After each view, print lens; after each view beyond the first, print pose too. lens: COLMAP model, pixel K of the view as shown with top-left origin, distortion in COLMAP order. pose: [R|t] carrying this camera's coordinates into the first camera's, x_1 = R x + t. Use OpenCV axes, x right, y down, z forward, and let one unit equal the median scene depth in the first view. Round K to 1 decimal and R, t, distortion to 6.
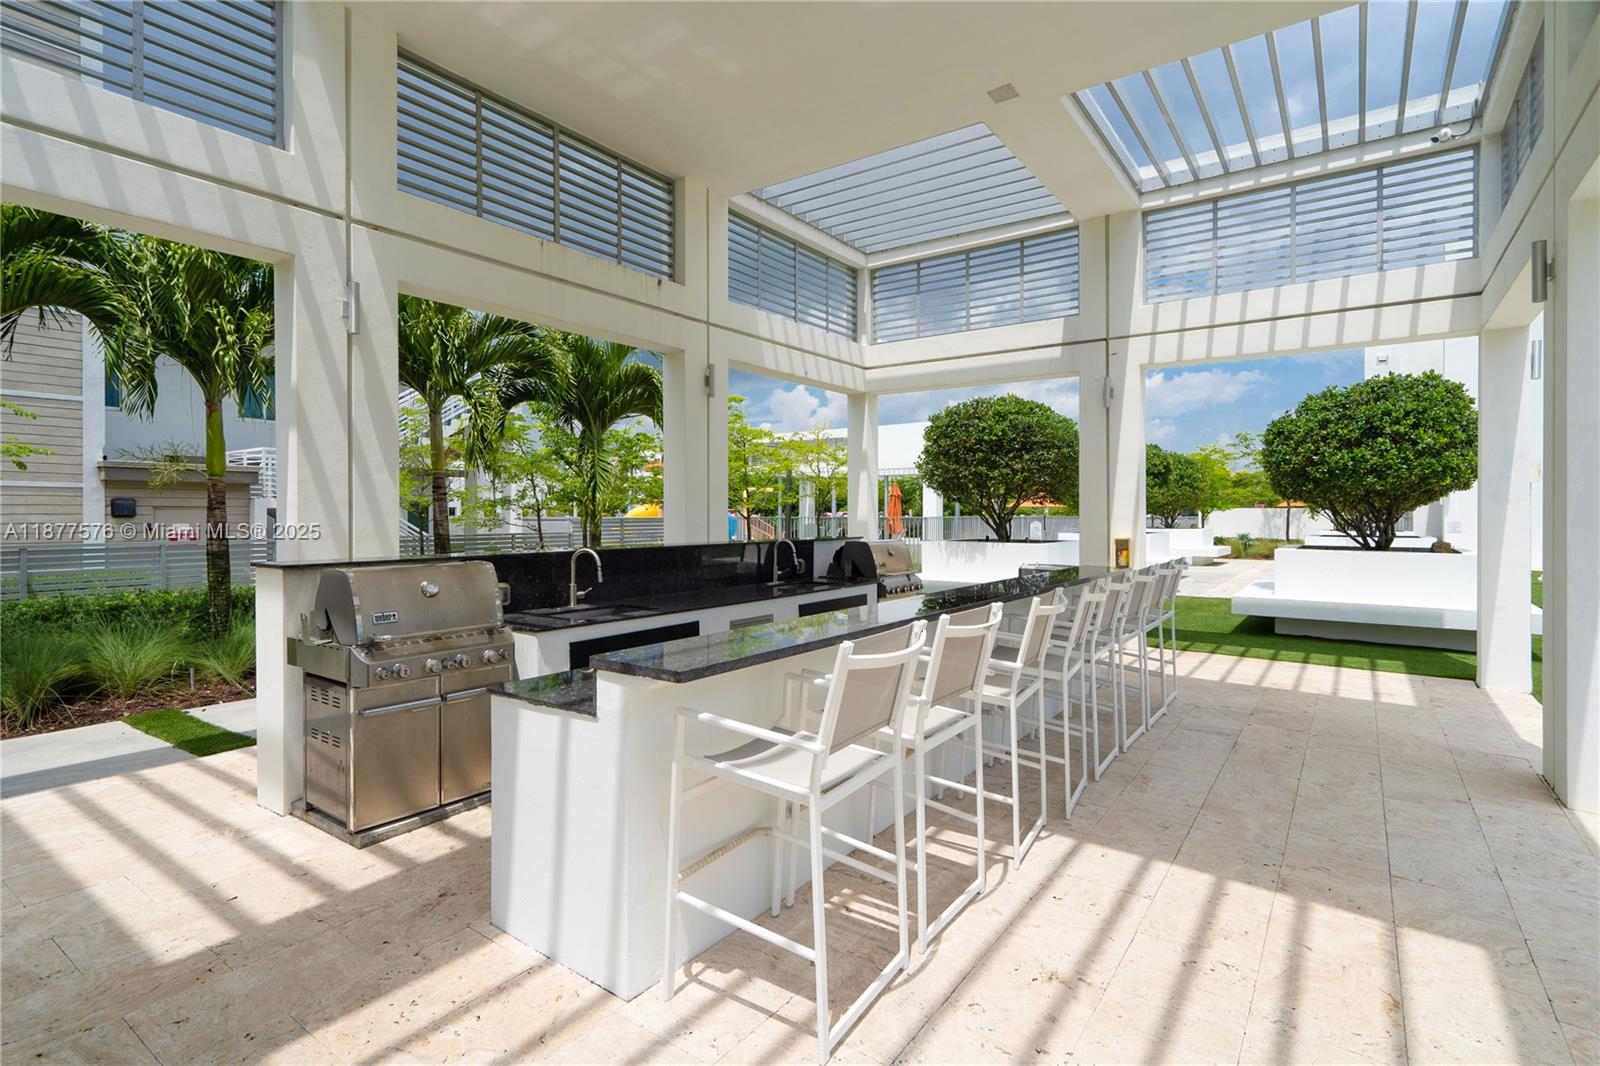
lens RADIAL K [[778.8, 0, 801.0], [0, 778.8, 523.1], [0, 0, 1]] dist [0.001423, -0.000975]
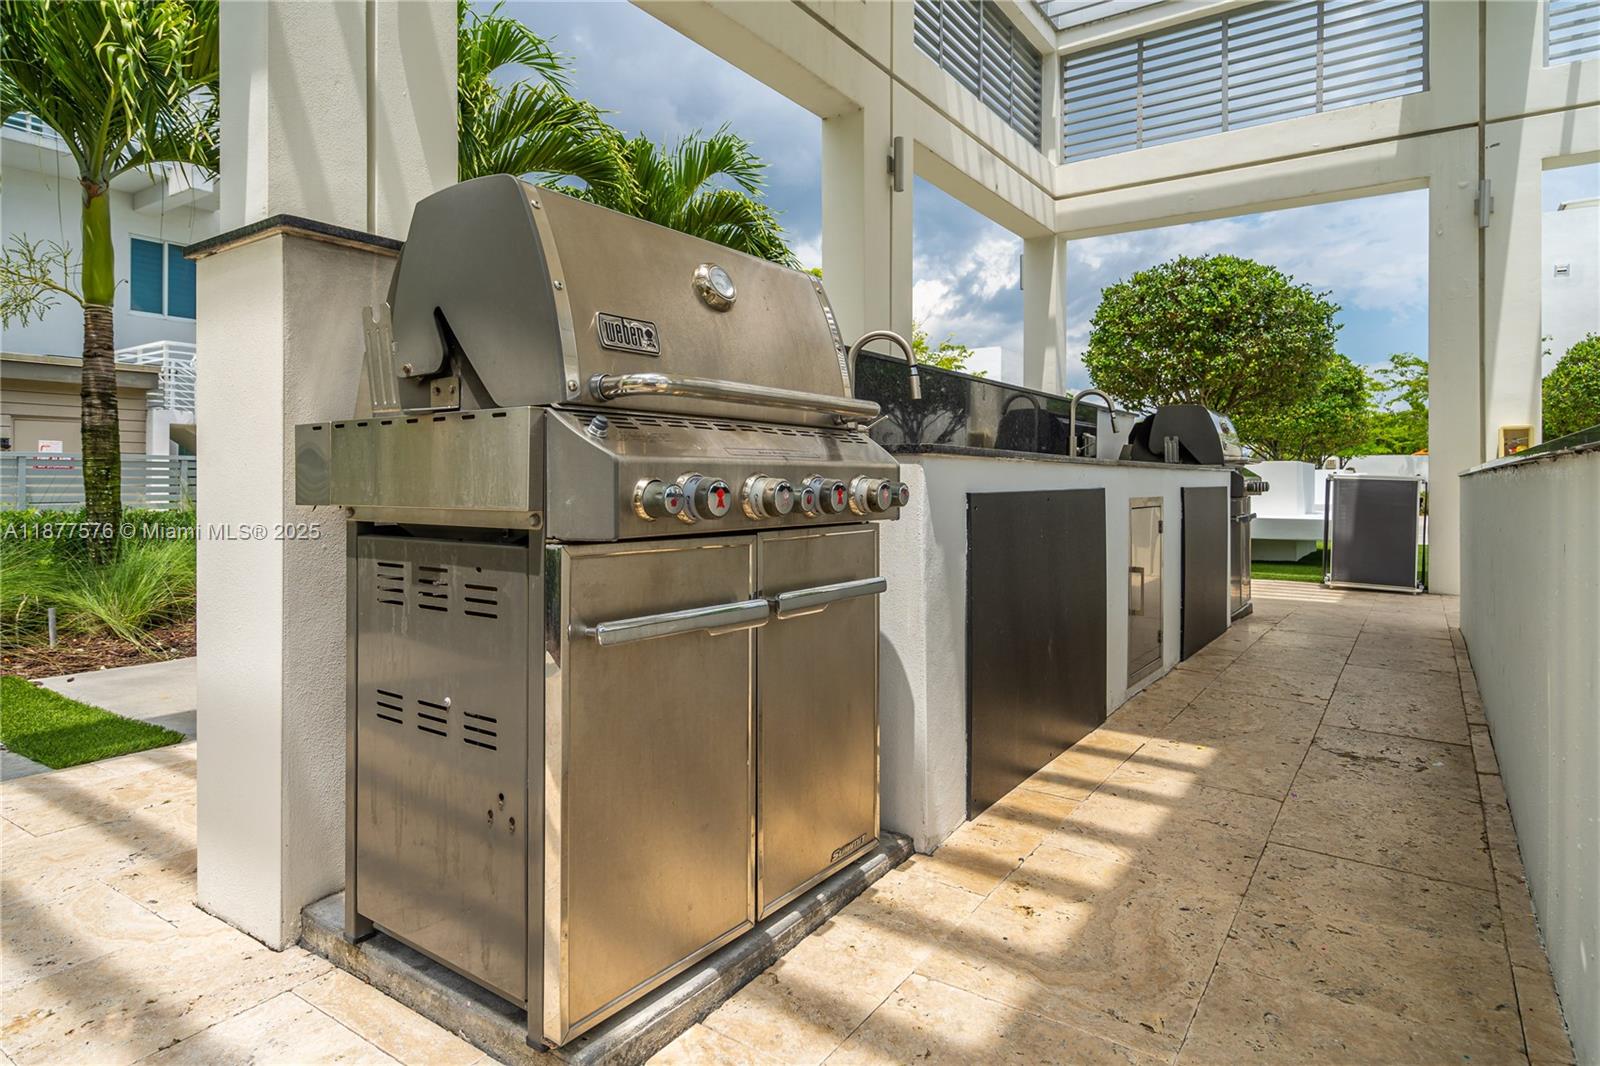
lens RADIAL K [[904.2, 0, 794.0], [0, 904.2, 484.9], [0, 0, 1]] dist [-0.004537, 0.001614]
pose [[0.999927, 0.004560, 0.011185, -0.254393], [-0.004490, 0.999970, -0.006325, 0.099105], [-0.011214, 0.006274, 0.999917, 0.343480]]
